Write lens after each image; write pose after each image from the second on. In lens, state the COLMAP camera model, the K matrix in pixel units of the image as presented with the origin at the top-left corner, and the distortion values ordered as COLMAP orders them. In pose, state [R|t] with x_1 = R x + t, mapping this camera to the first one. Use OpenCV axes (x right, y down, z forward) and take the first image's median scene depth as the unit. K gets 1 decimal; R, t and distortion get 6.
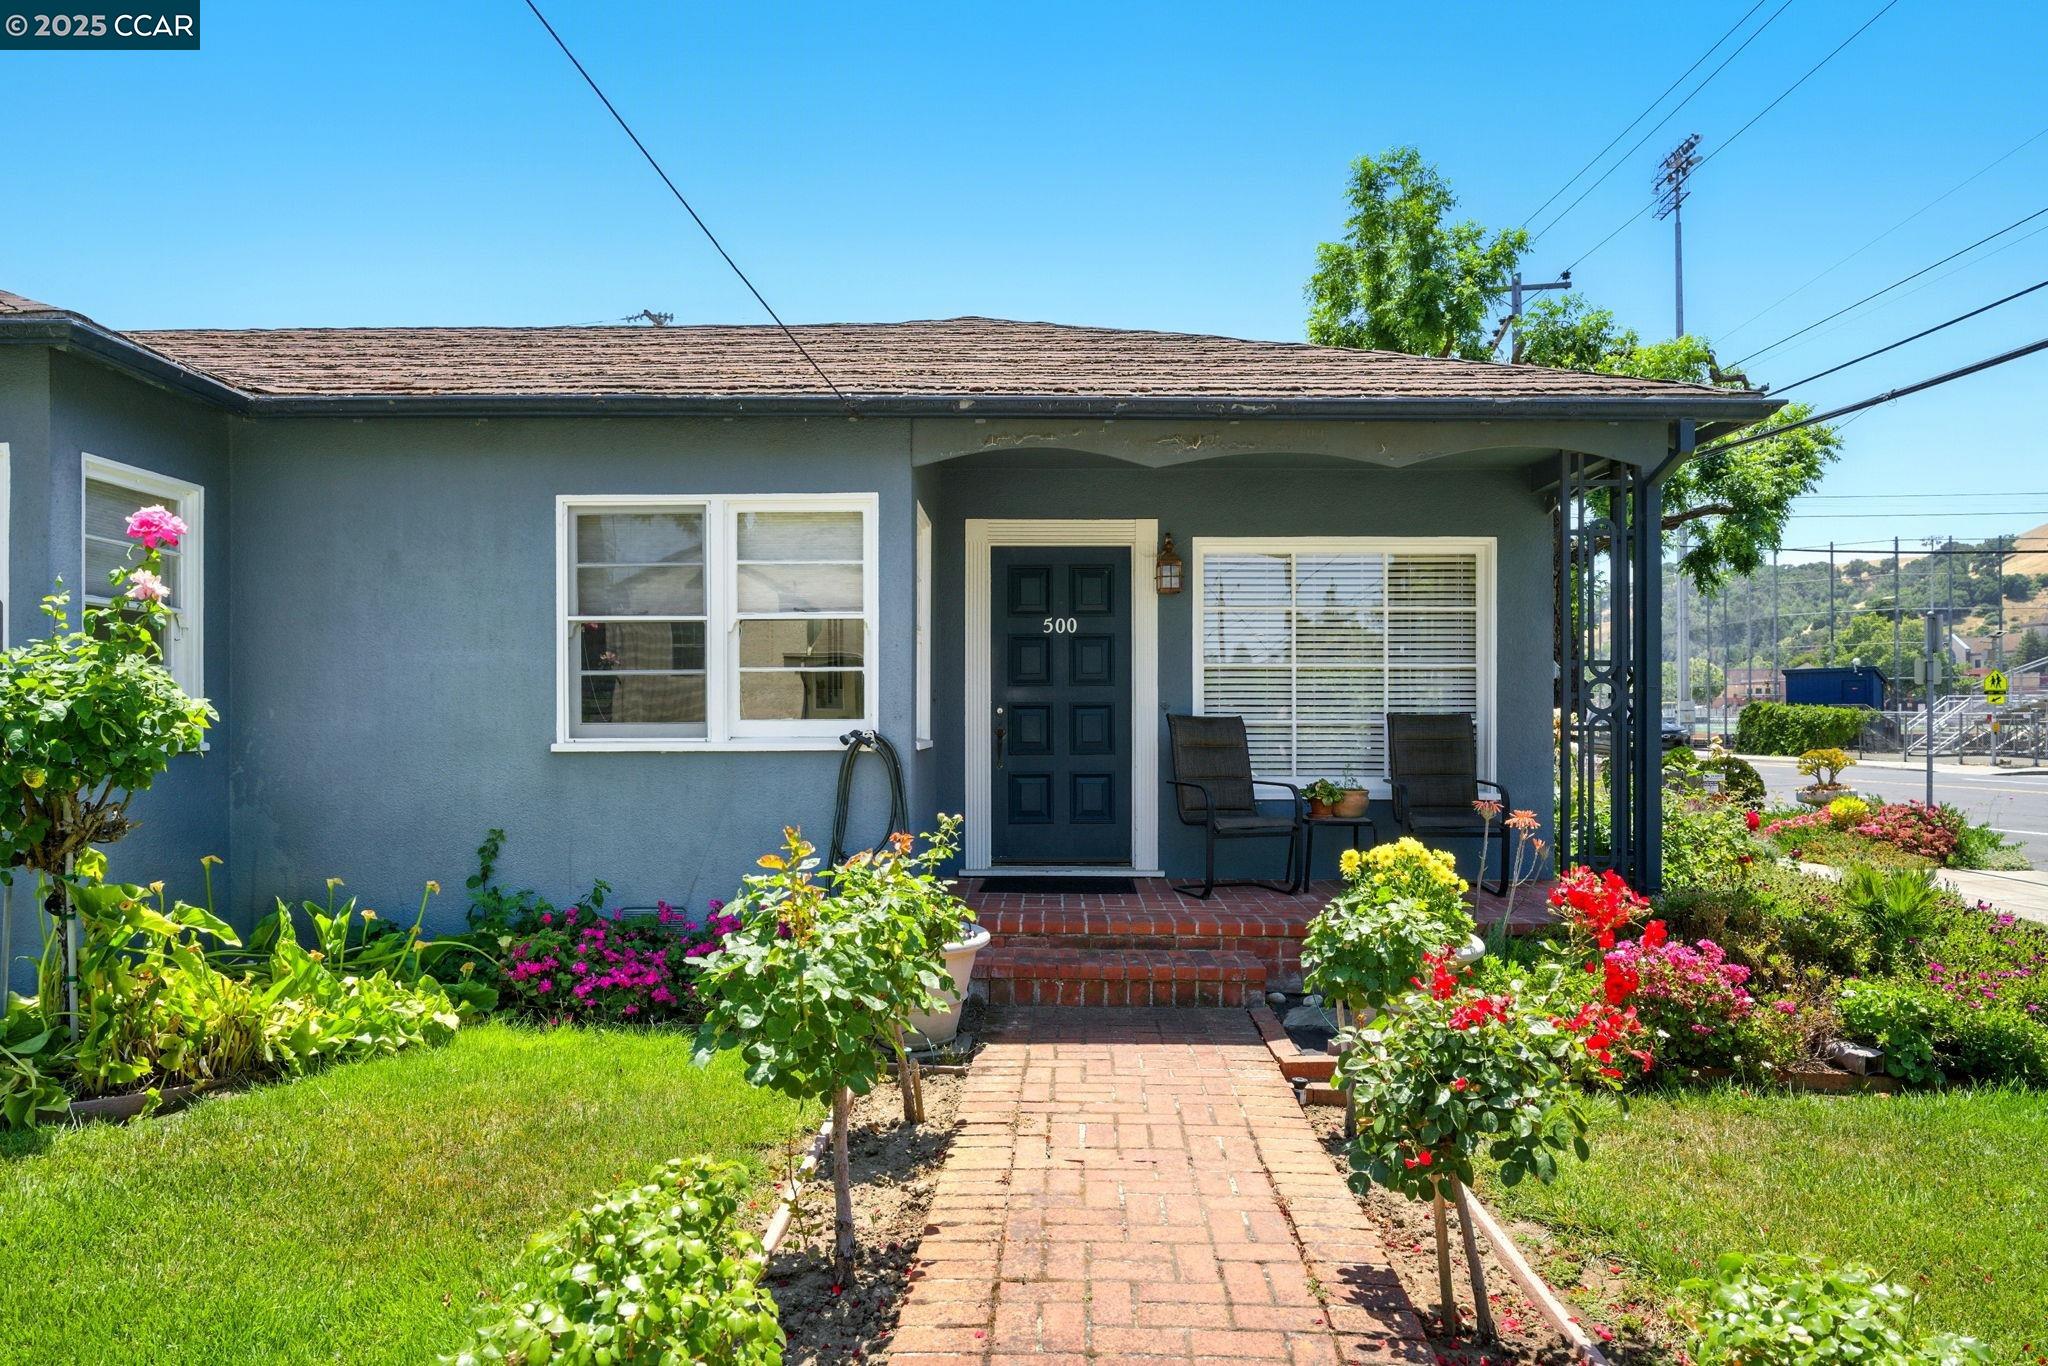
lens RADIAL K [[1253.0, 0, 1018.2], [0, 1253.0, 728.8], [0, 0, 1]] dist [0.000146, 0.000111]
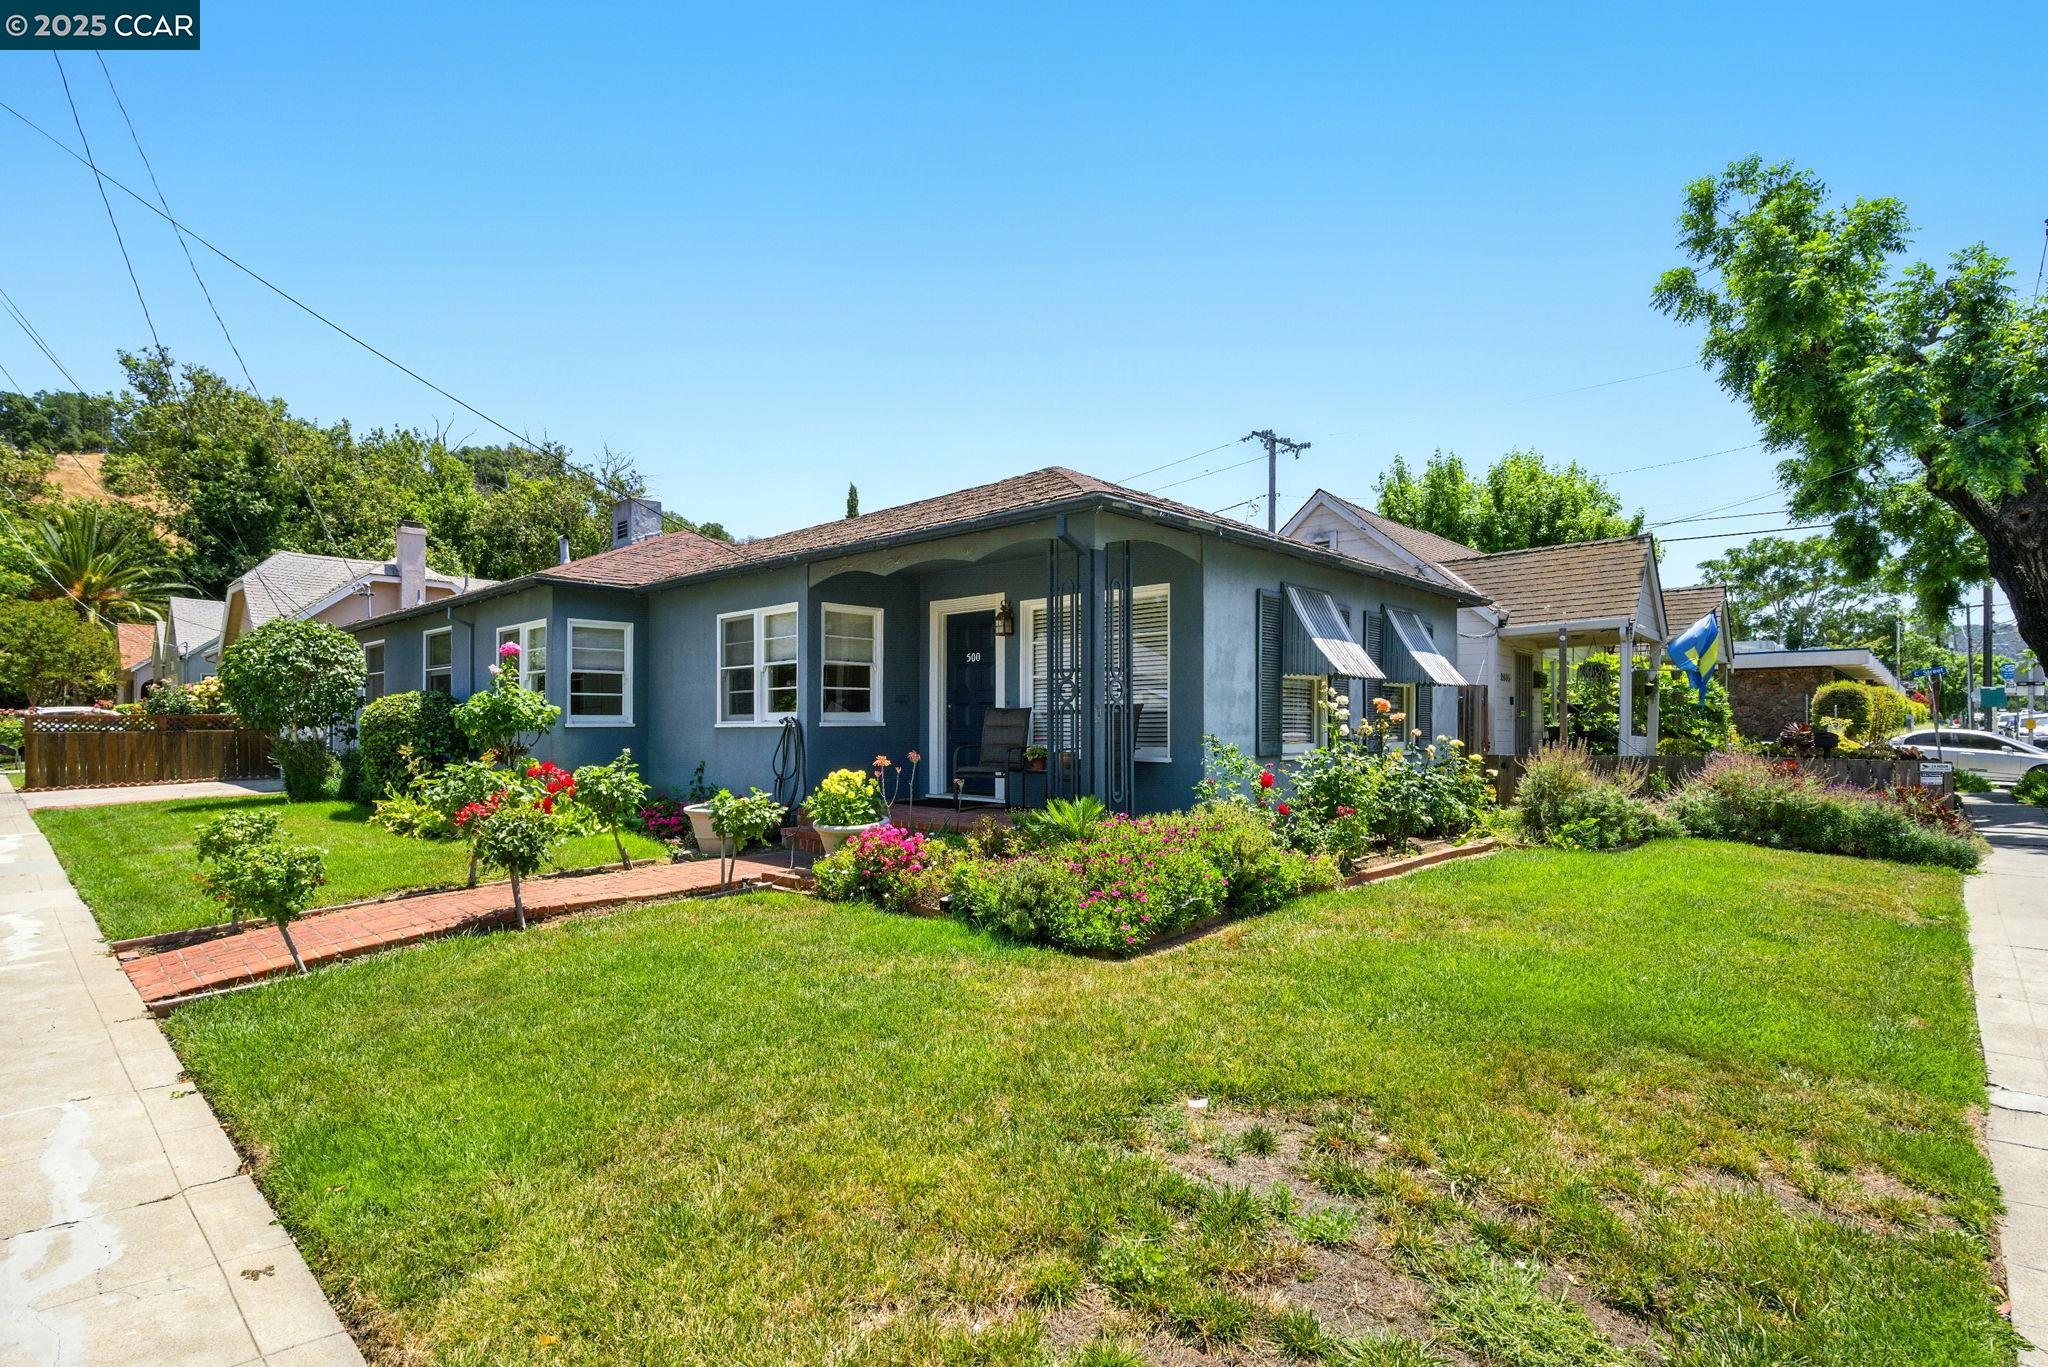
lens RADIAL K [[998.3, 0, 1017.3], [0, 998.3, 688.9], [0, 0, 1]] dist [0.001581, -0.000485]
pose [[0.745185, -0.026790, -0.666320, 1.060593], [0.000873, 0.999231, -0.039198, 0.016731], [0.666858, 0.028628, 0.744635, 0.014939]]
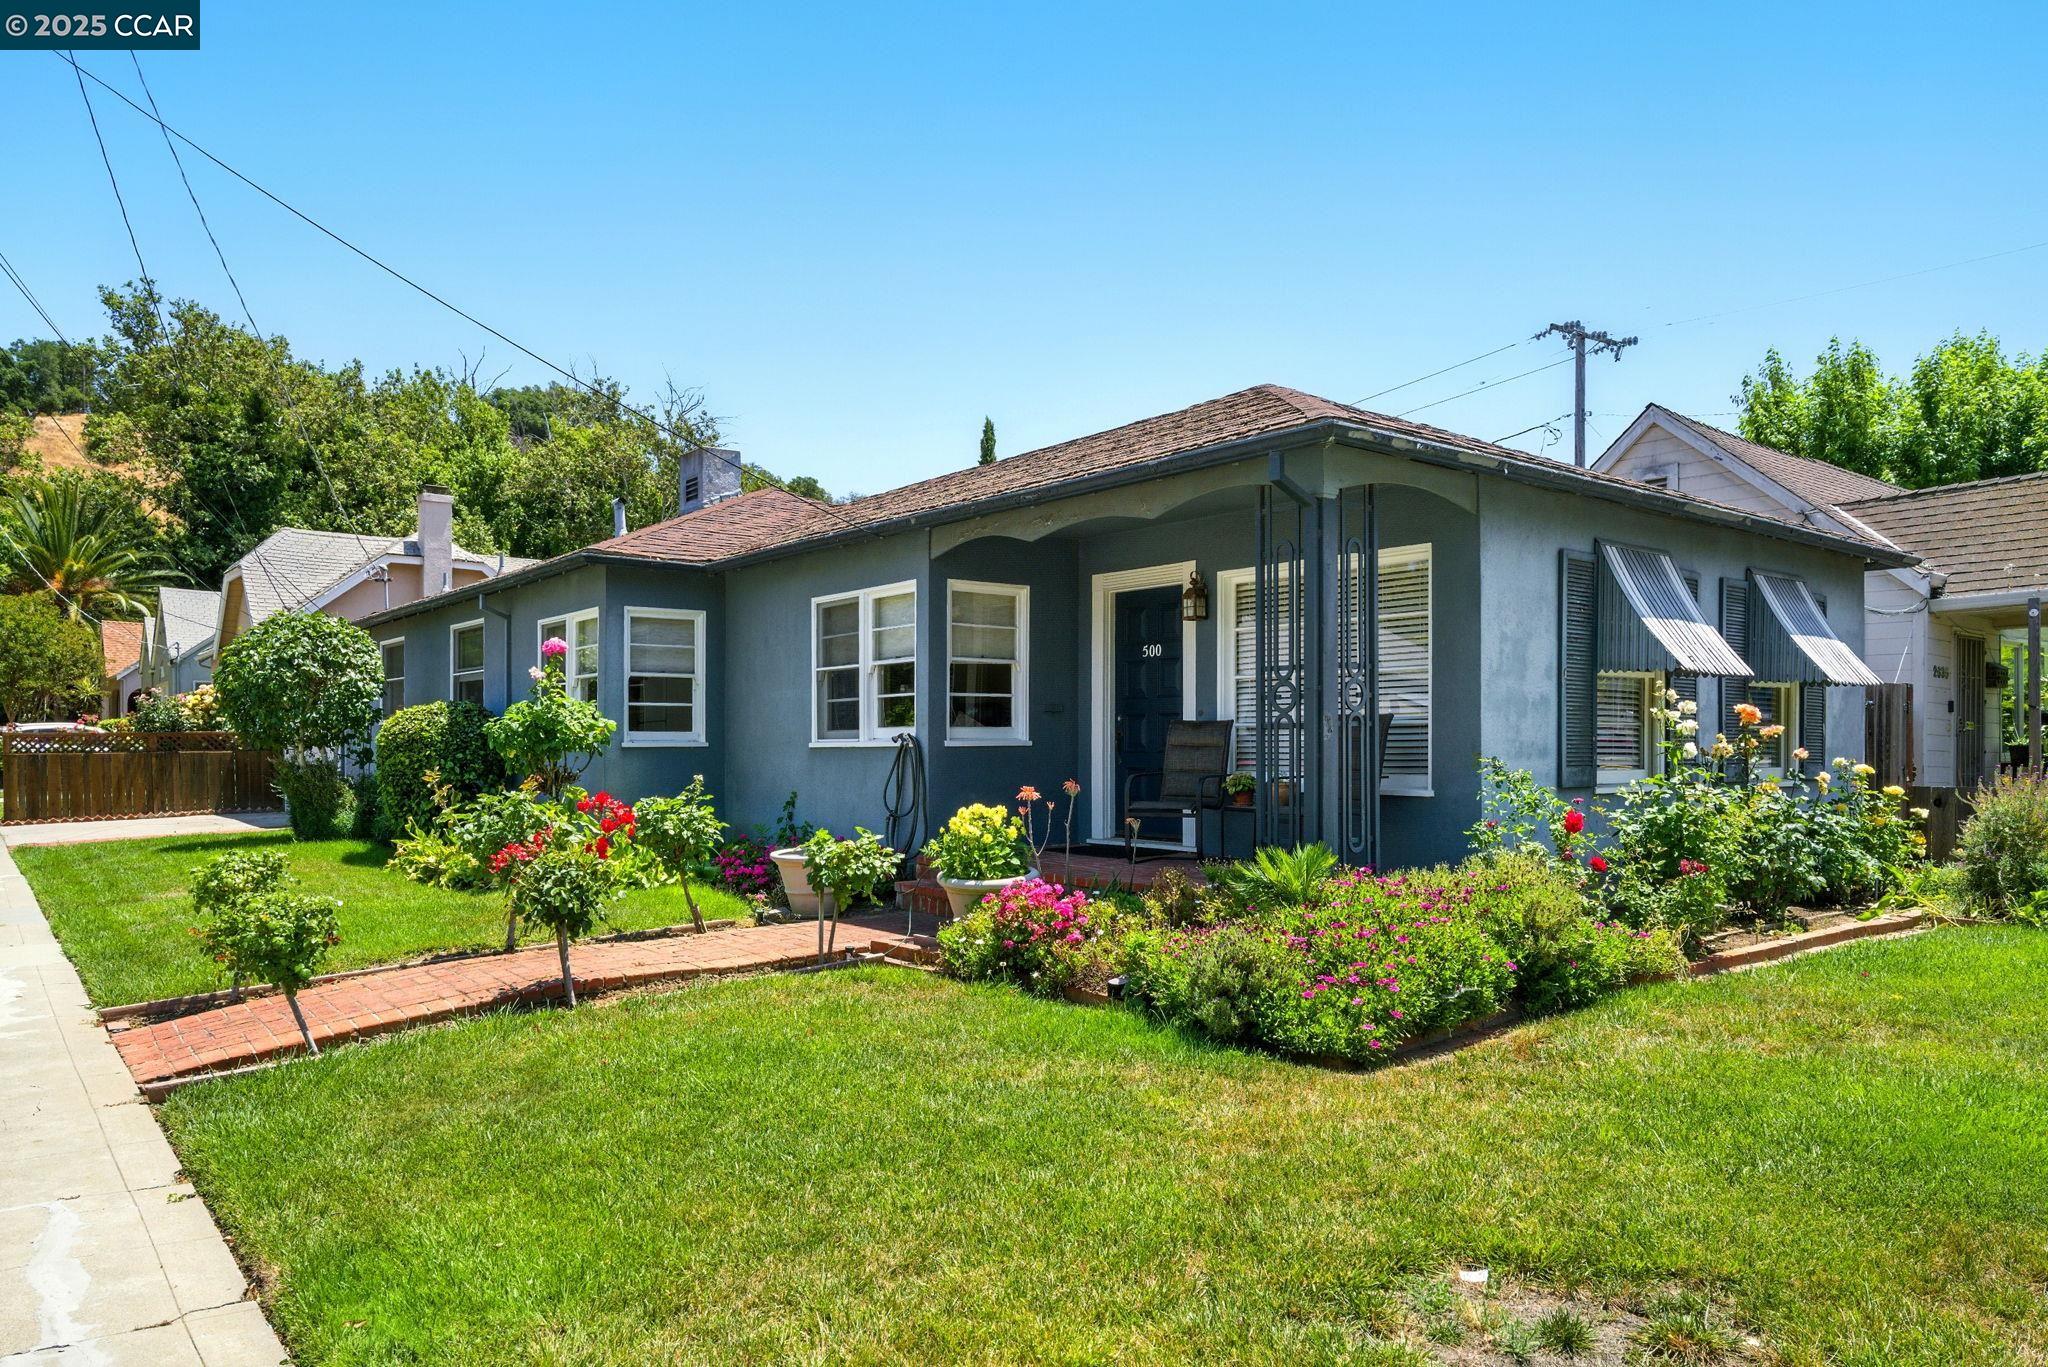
lens RADIAL K [[1350.2, 0, 1024.0], [0, 1350.2, 683.5], [0, 0, 1]] dist [0.001458, 0.000123]
pose [[0.646001, -0.037072, -0.762436, 1.050336], [0.001590, 0.998883, -0.047221, 0.015734], [0.763335, 0.029293, 0.645339, 0.025102]]
